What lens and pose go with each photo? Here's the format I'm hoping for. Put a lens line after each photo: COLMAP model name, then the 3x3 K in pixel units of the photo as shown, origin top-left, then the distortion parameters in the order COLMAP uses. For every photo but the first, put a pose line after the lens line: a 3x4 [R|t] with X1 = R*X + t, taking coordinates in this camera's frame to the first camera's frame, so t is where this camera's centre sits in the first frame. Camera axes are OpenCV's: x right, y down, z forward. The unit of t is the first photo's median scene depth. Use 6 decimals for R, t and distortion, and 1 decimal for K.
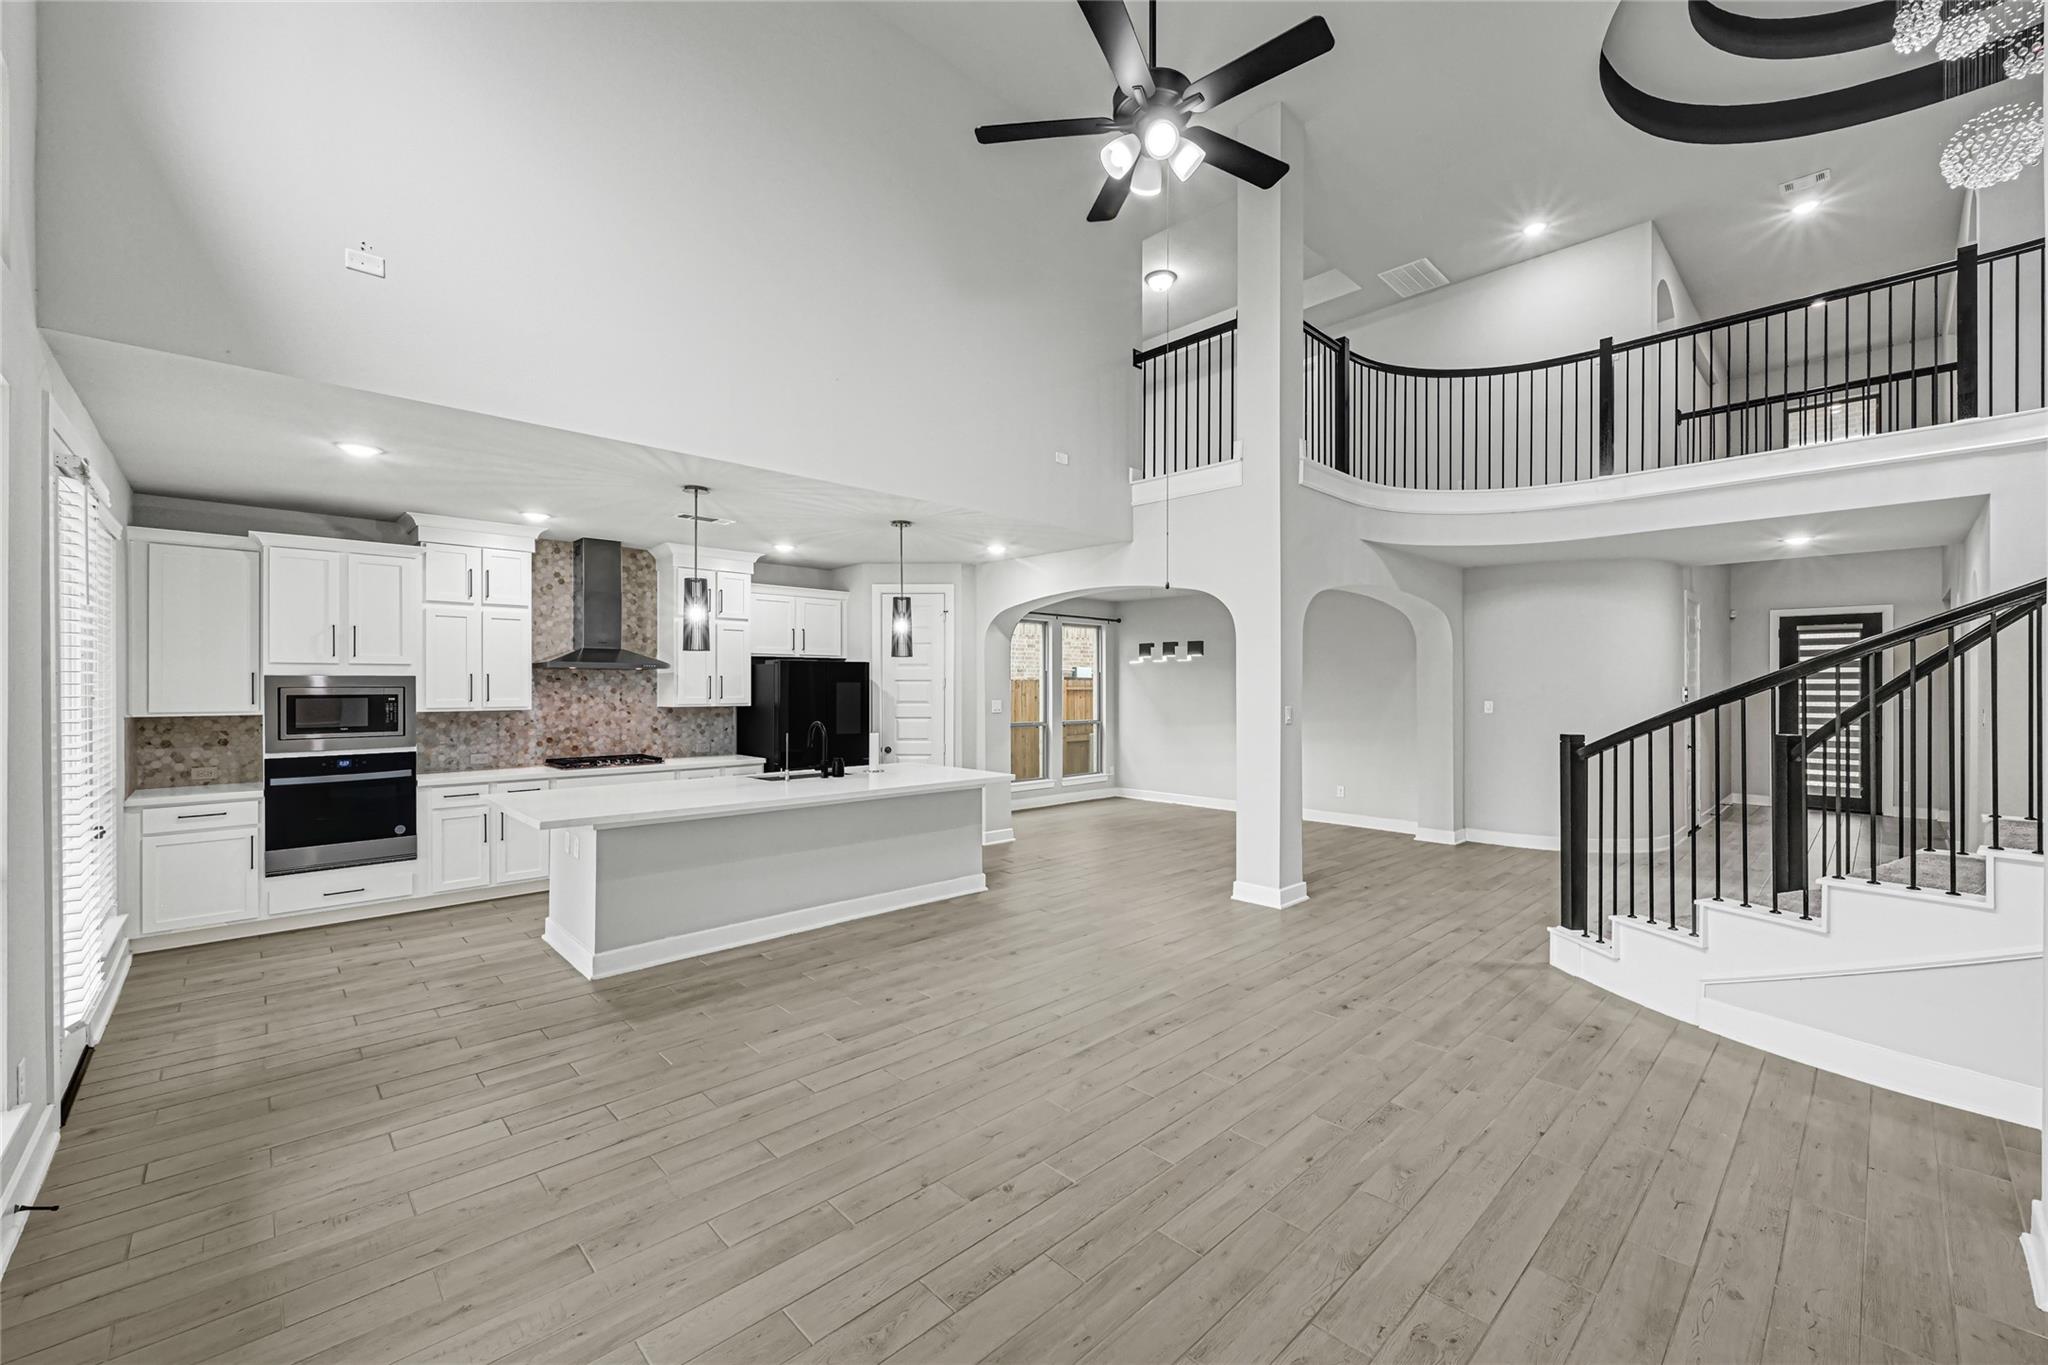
lens RADIAL K [[823.6, 0, 1030.1], [0, 823.6, 685.3], [0, 0, 1]] dist [0.000691, -0.001068]
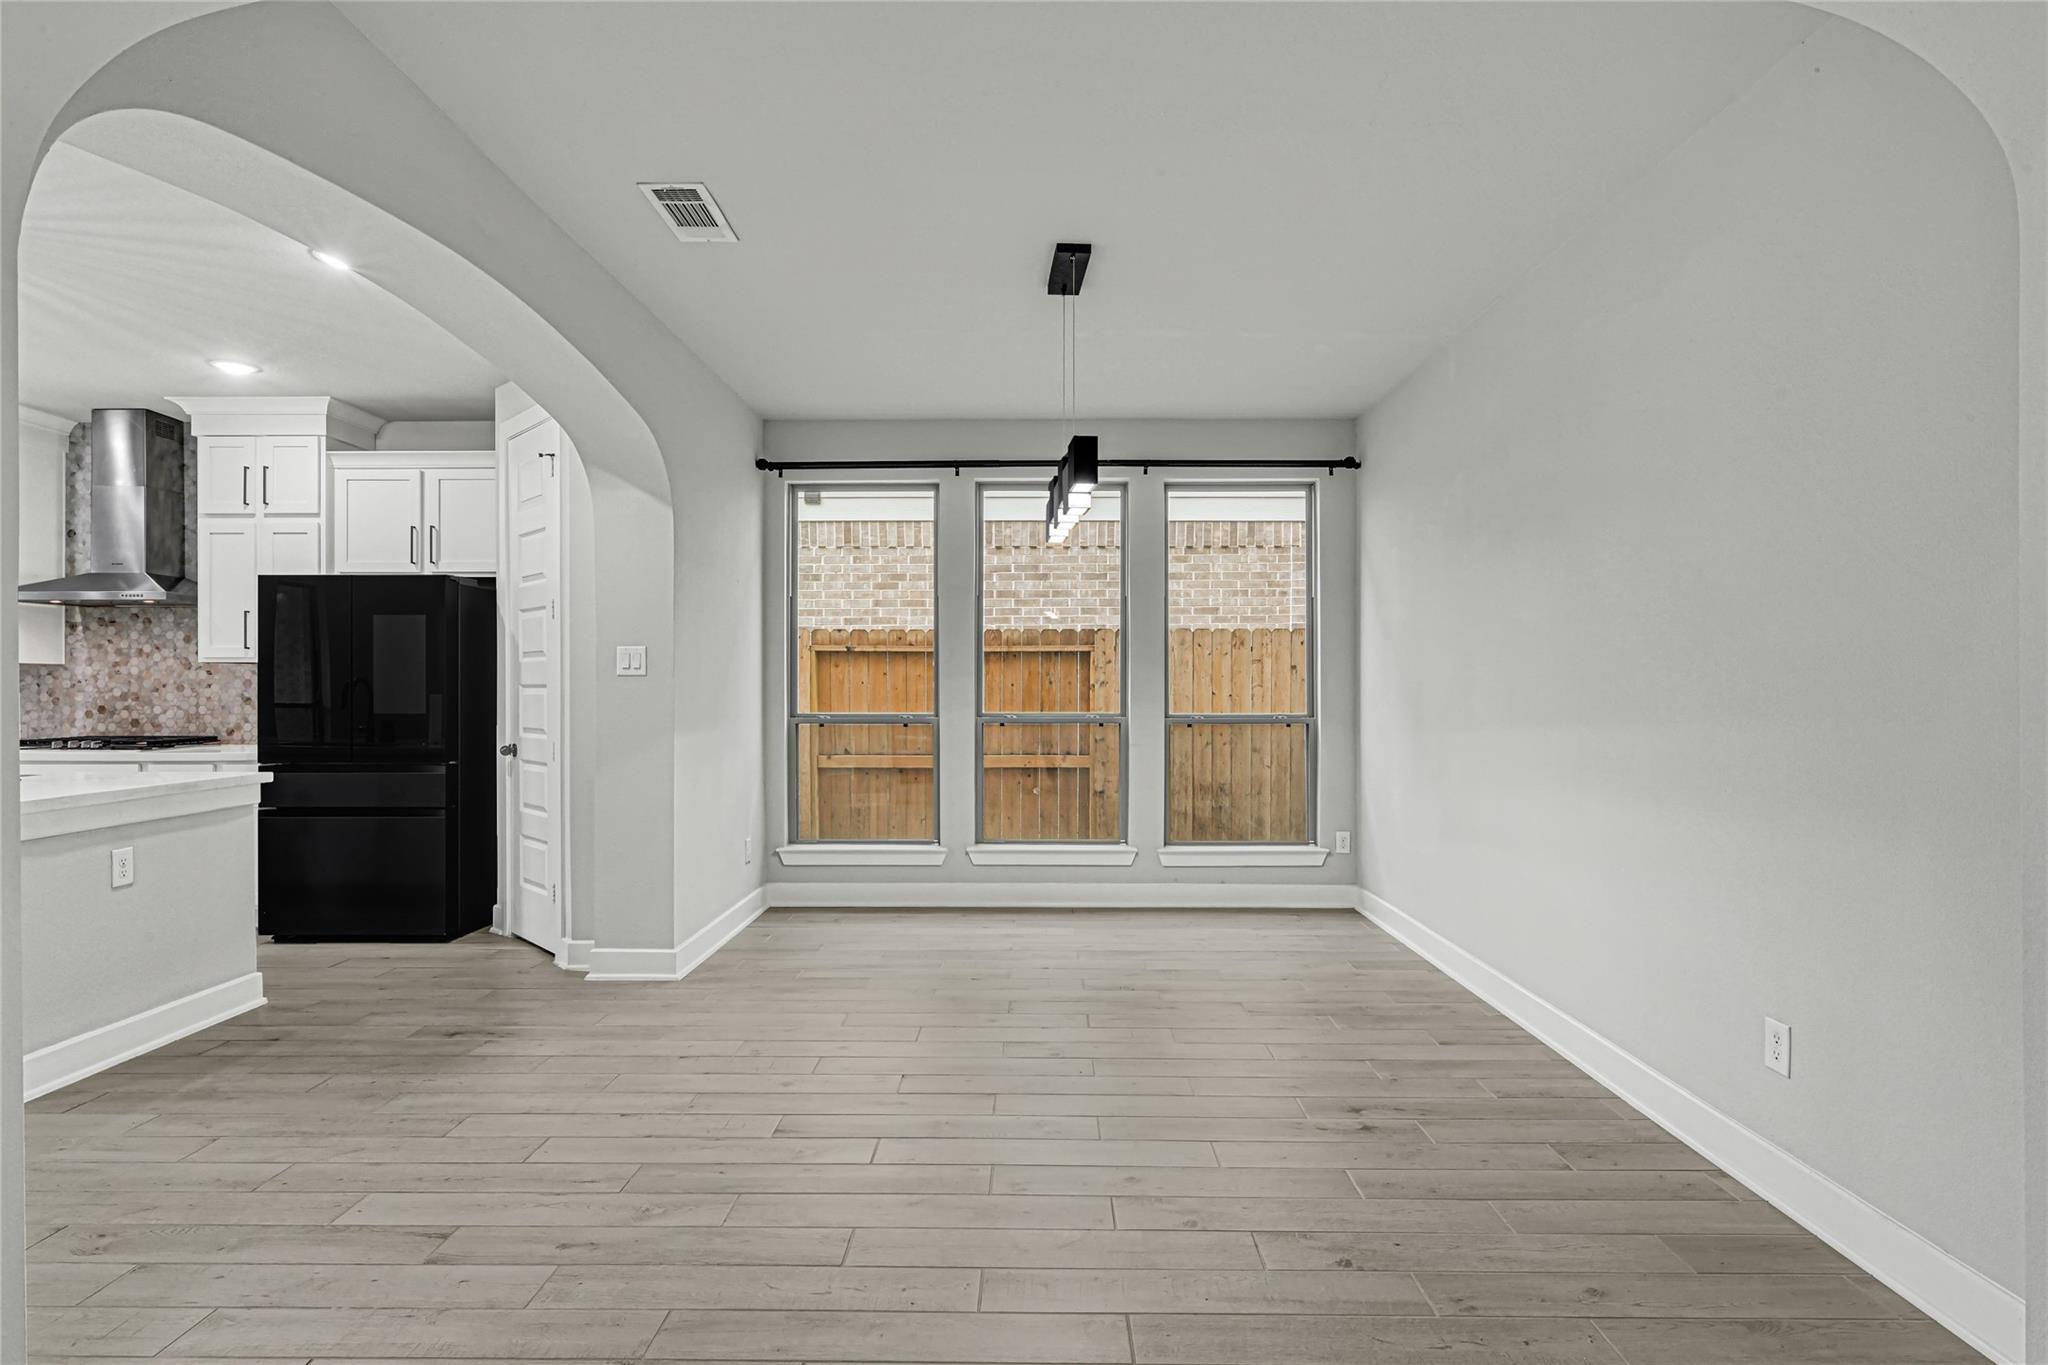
lens RADIAL K [[1032.2, 0, 1022.0], [0, 1032.2, 688.1], [0, 0, 1]] dist [0.001697, 0.000036]
pose [[0.708920, 0.001601, -0.705287, 0.766768], [0.001195, 0.999993, 0.003471, 0.059884], [0.705288, -0.003304, 0.708913, 1.200310]]
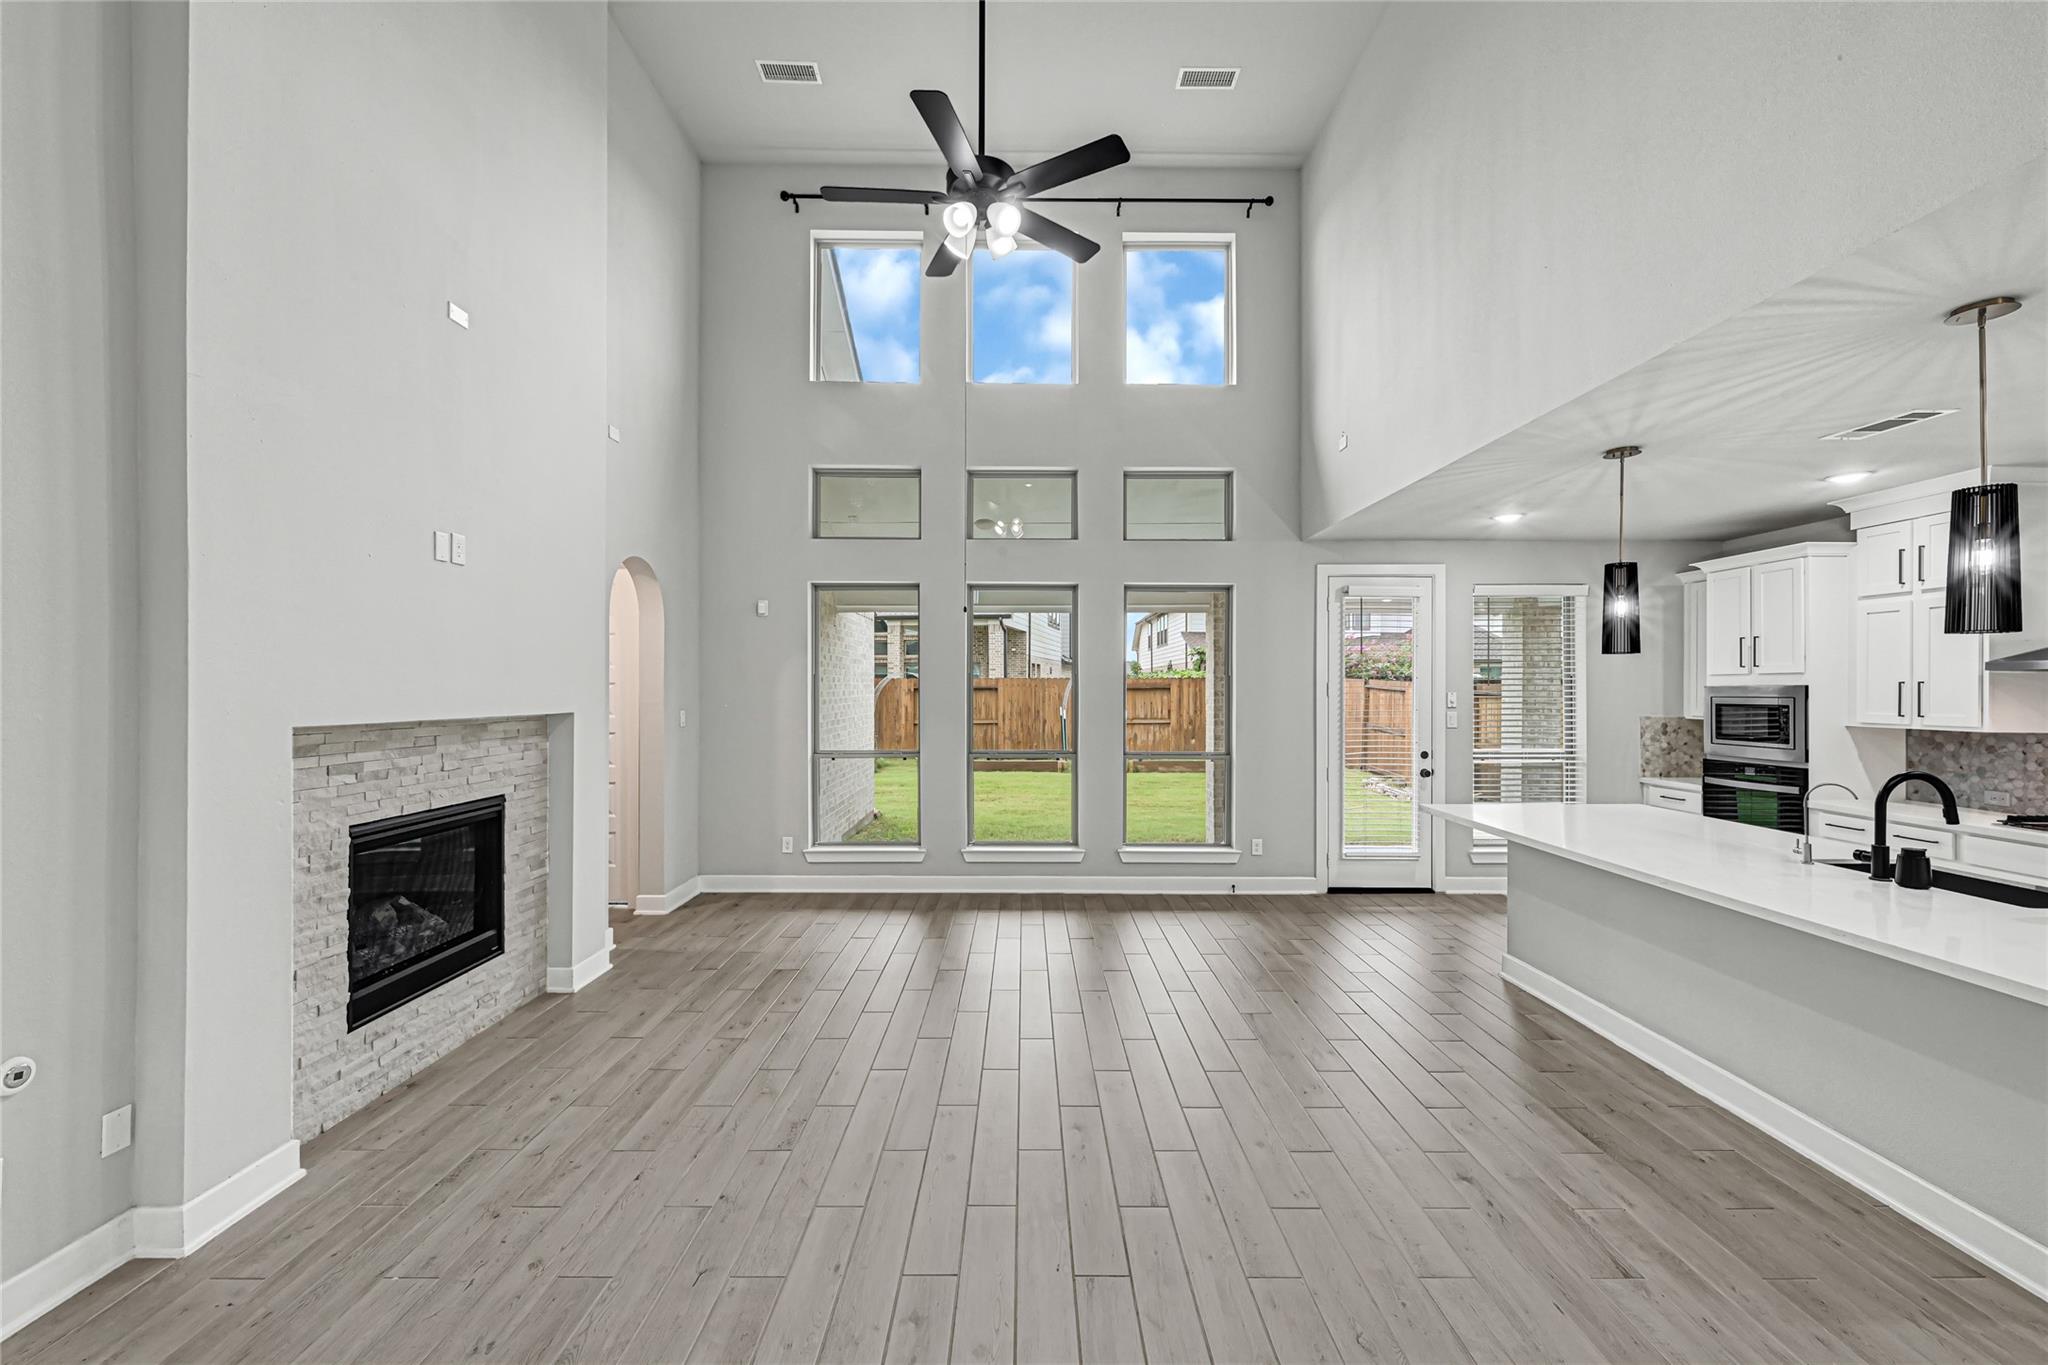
lens RADIAL K [[823.6, 0, 1025.4], [0, 823.6, 684.9], [0, 0, 1]] dist [0.000691, -0.001068]
pose [[-0.692367, -0.005006, -0.721528, 0.547913], [-0.001859, 0.999985, -0.005154, -0.006155], [0.721543, -0.002227, -0.692366, 1.084435]]
